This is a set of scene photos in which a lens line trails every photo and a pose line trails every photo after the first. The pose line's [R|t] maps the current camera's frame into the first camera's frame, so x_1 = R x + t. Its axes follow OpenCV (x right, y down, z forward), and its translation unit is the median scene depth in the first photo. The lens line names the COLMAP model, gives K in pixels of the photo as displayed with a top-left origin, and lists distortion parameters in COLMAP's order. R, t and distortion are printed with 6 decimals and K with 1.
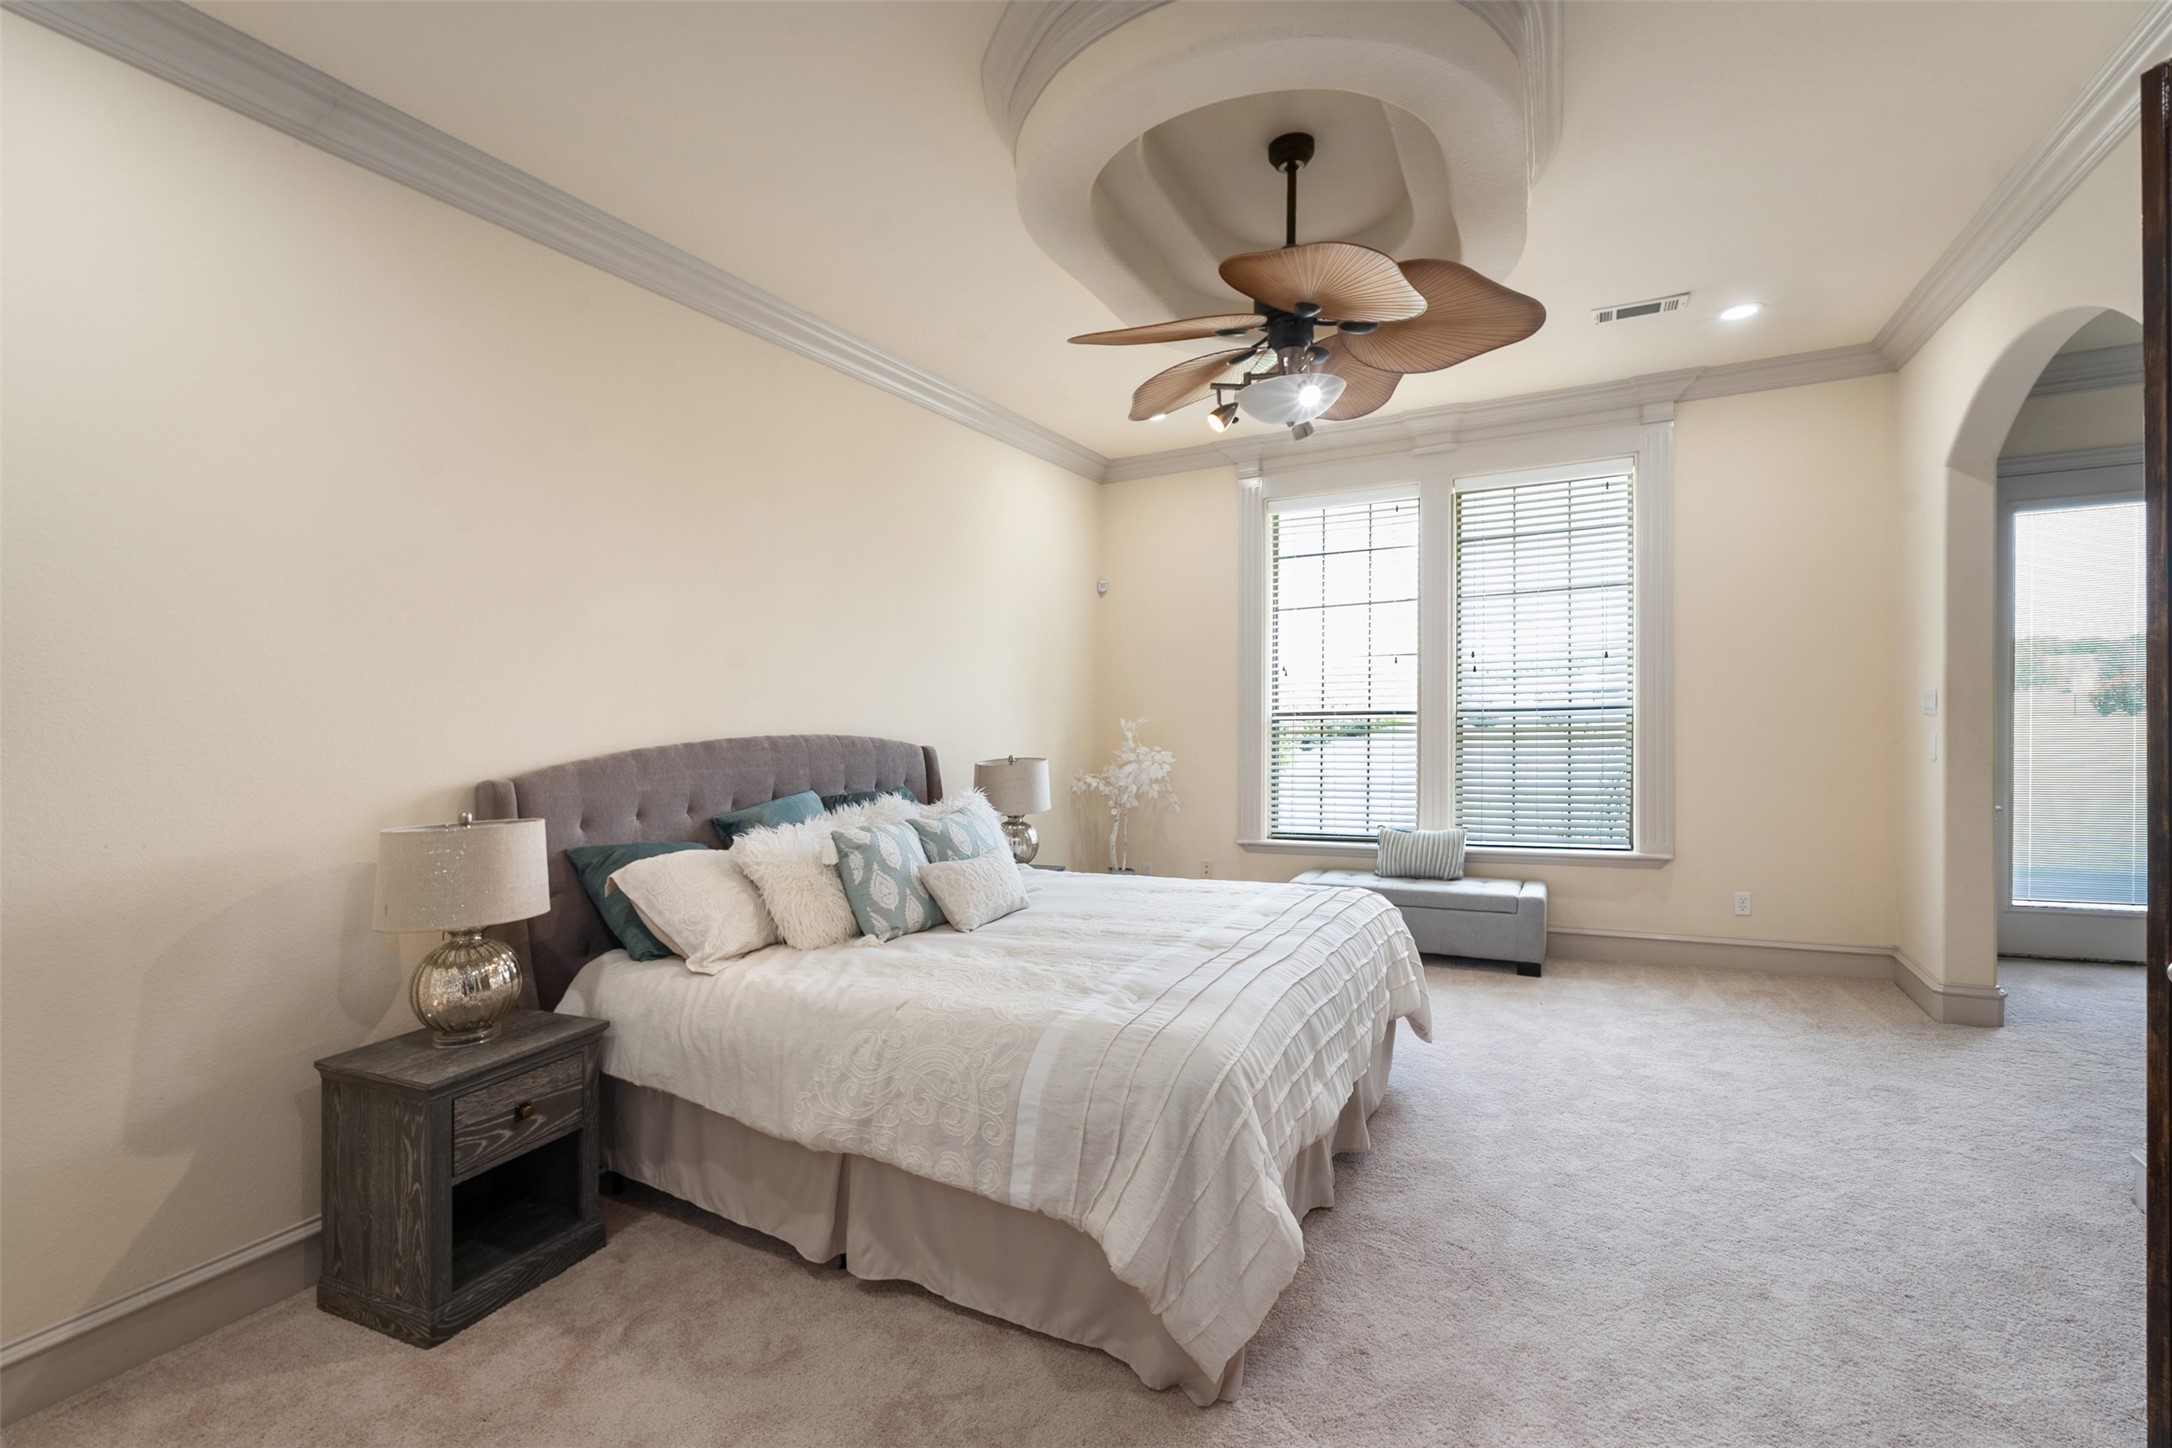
lens RADIAL K [[959.1, 0, 1093.4], [0, 959.1, 702.8], [0, 0, 1]] dist [-0.014012, 0.000965]
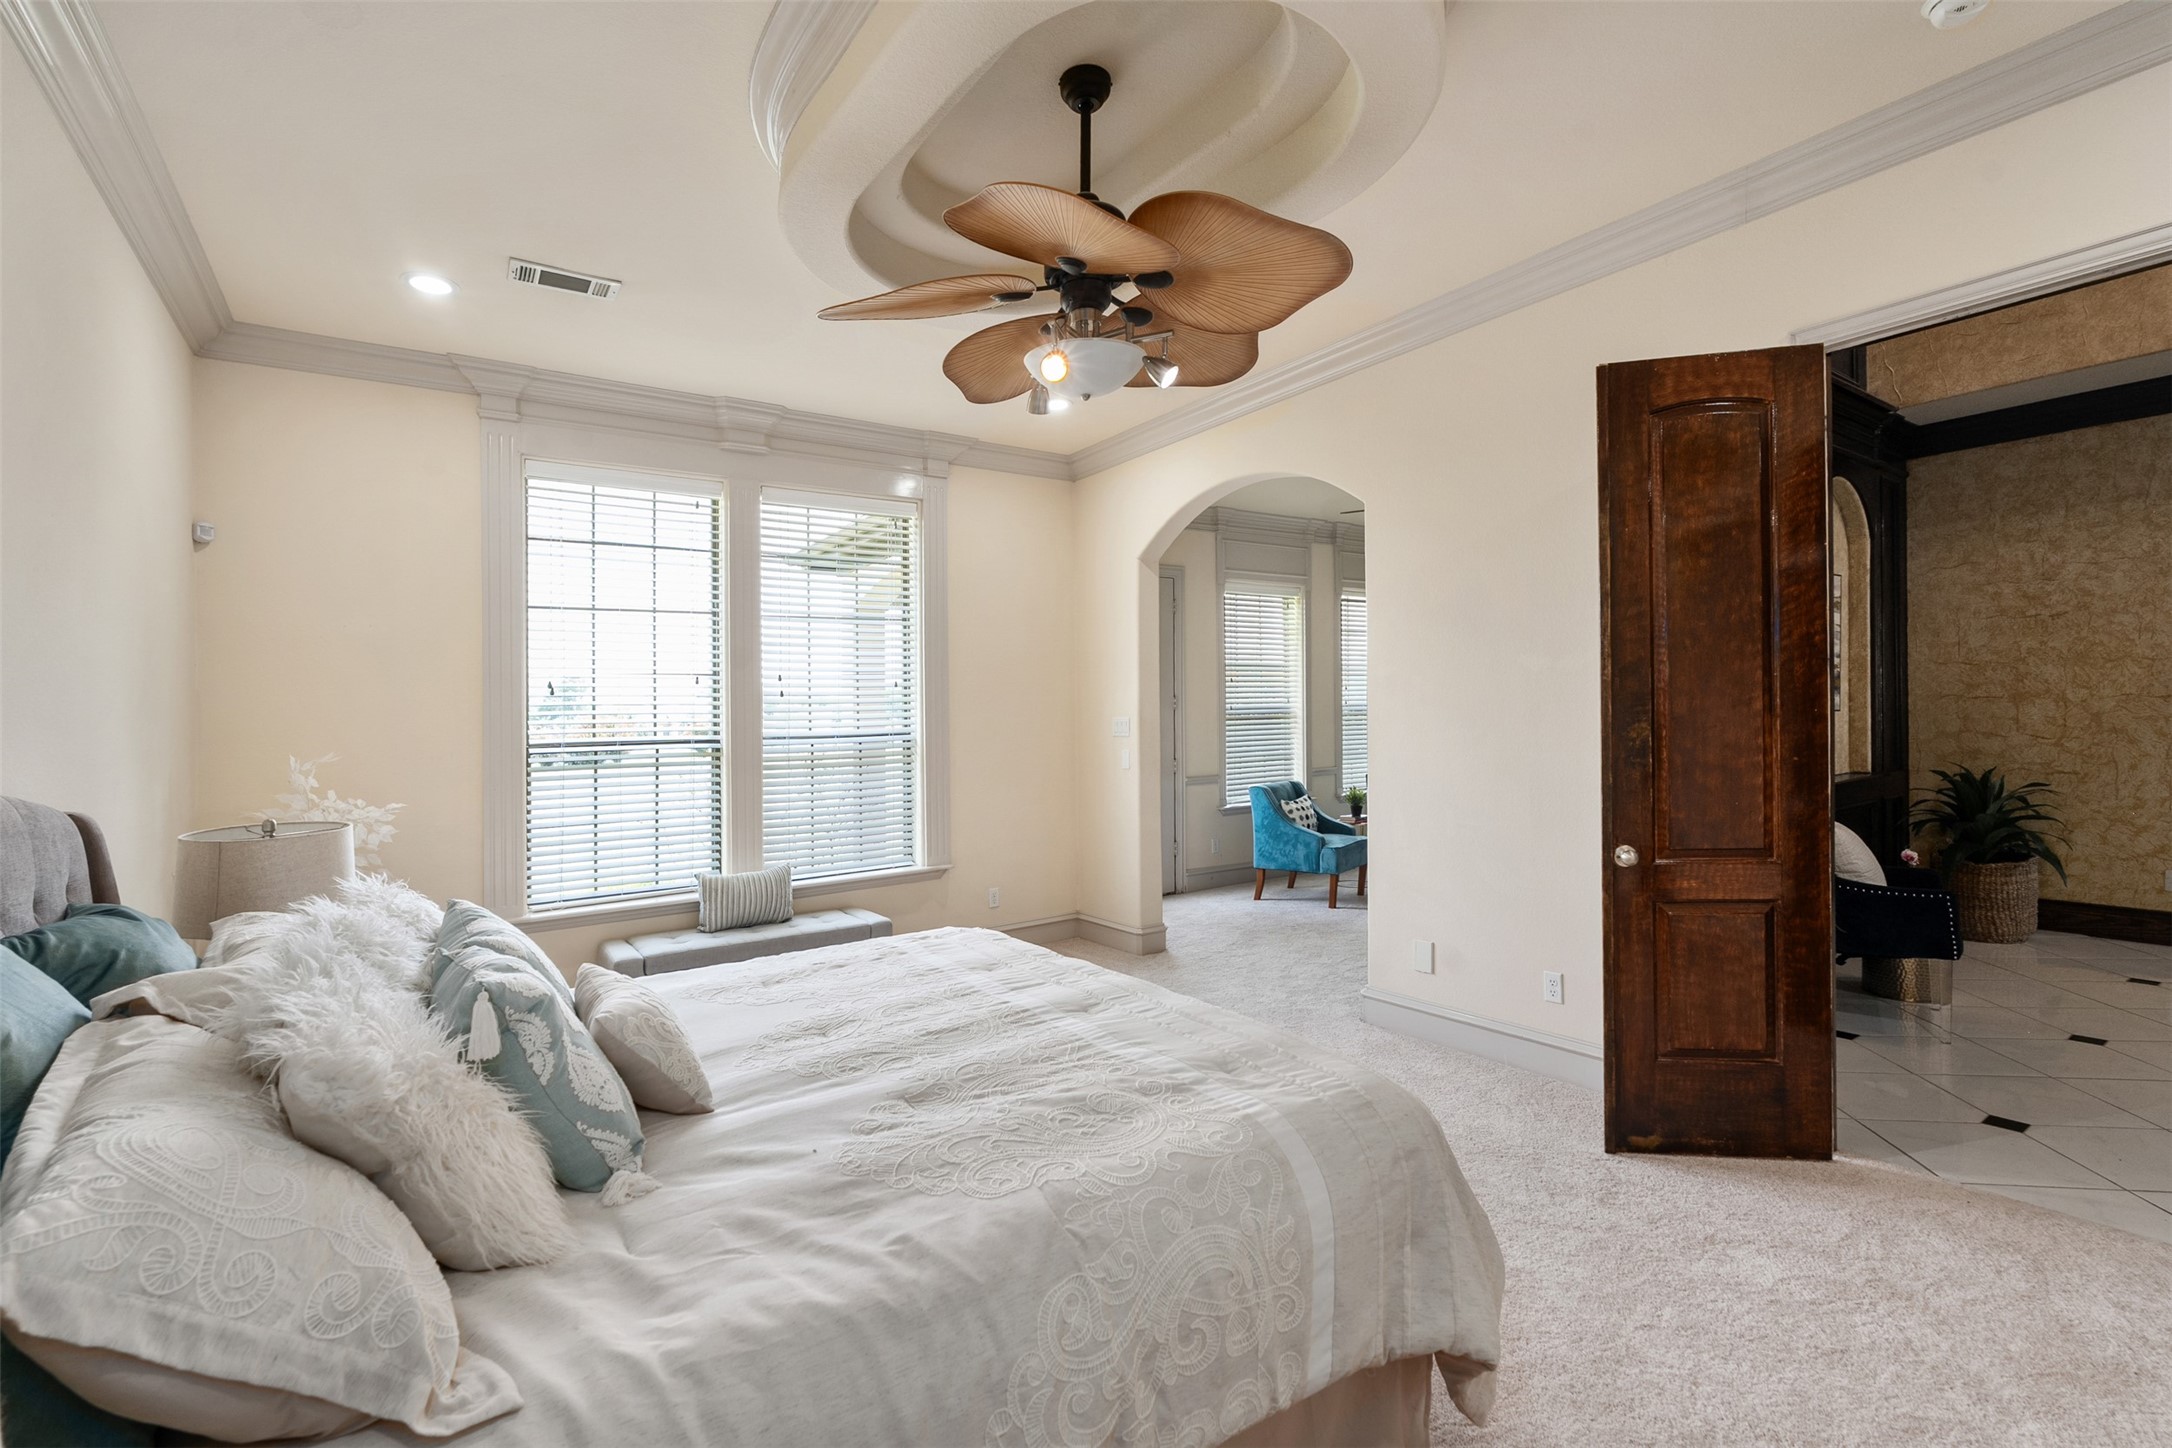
lens RADIAL K [[959.1, 0, 1089.9], [0, 959.1, 742.7], [0, 0, 1]] dist [-0.014012, 0.000965]
pose [[0.476875, -0.007625, 0.878938, -0.294116], [0.008699, 0.999954, 0.003955, 0.011956], [-0.878928, 0.005760, 0.476920, 0.299009]]
